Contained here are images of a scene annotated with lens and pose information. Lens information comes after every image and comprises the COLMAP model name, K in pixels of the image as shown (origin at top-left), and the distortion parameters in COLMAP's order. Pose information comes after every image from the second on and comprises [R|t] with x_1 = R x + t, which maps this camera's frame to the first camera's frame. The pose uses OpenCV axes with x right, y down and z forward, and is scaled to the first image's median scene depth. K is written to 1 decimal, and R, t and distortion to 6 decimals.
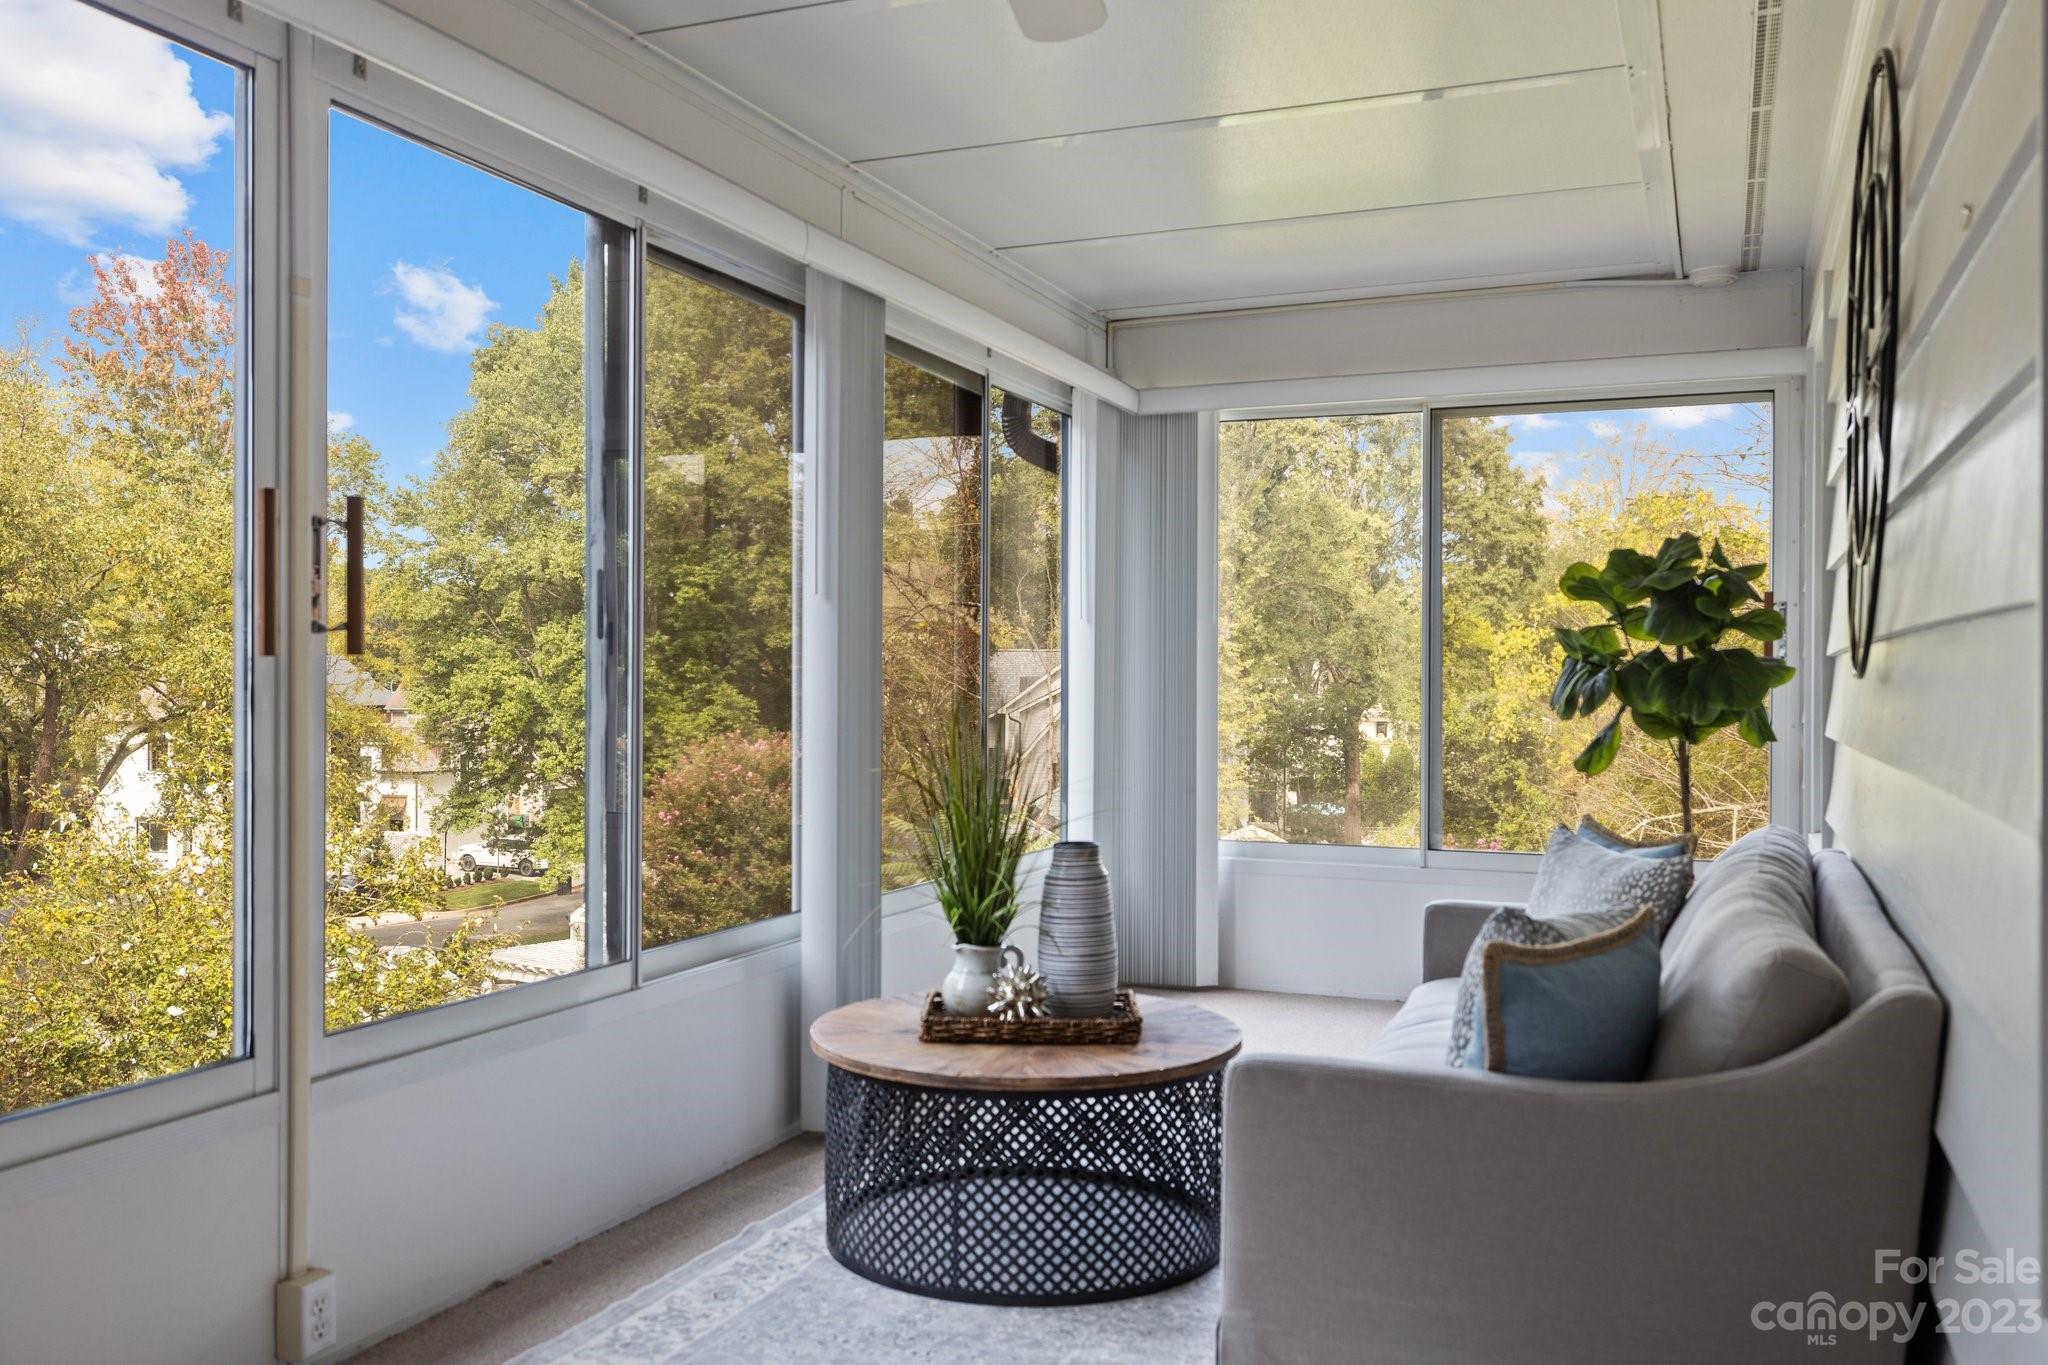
lens RADIAL K [[1732.5, 0, 1024.0], [0, 1732.5, 682.5], [0, 0, 1]] dist [0.004262, 0.000384]
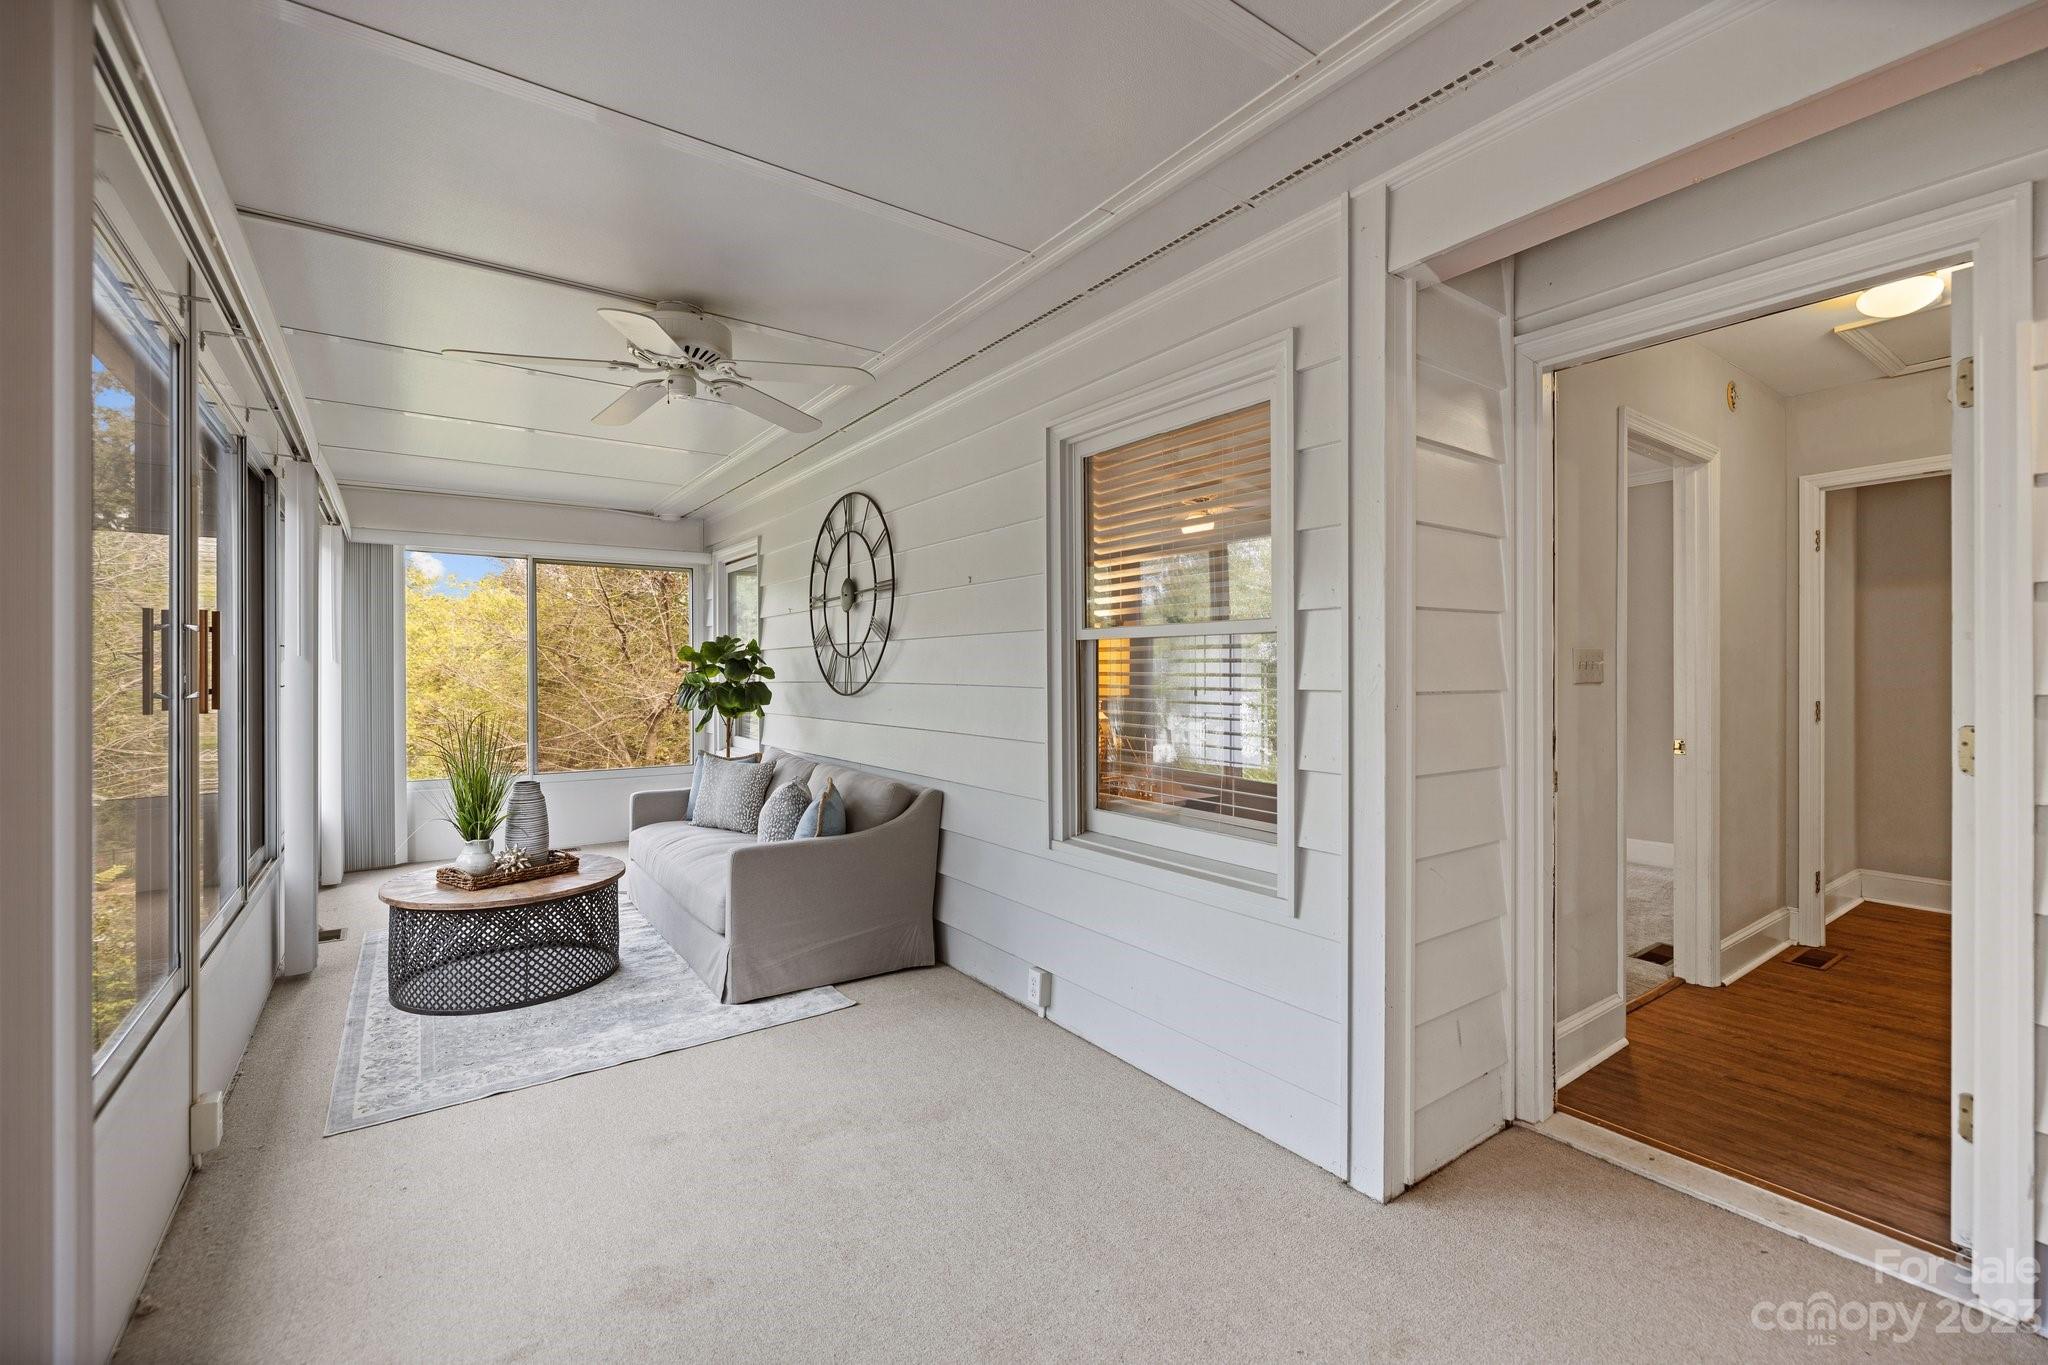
lens RADIAL K [[862.0, 0, 1014.7], [0, 862.0, 673.7], [0, 0, 1]] dist [0.002590, 0.000278]
pose [[0.543415, -0.006352, 0.839440, -0.515207], [0.008742, 0.999960, 0.001908, -0.032669], [-0.839419, 0.006301, 0.543449, -0.044486]]
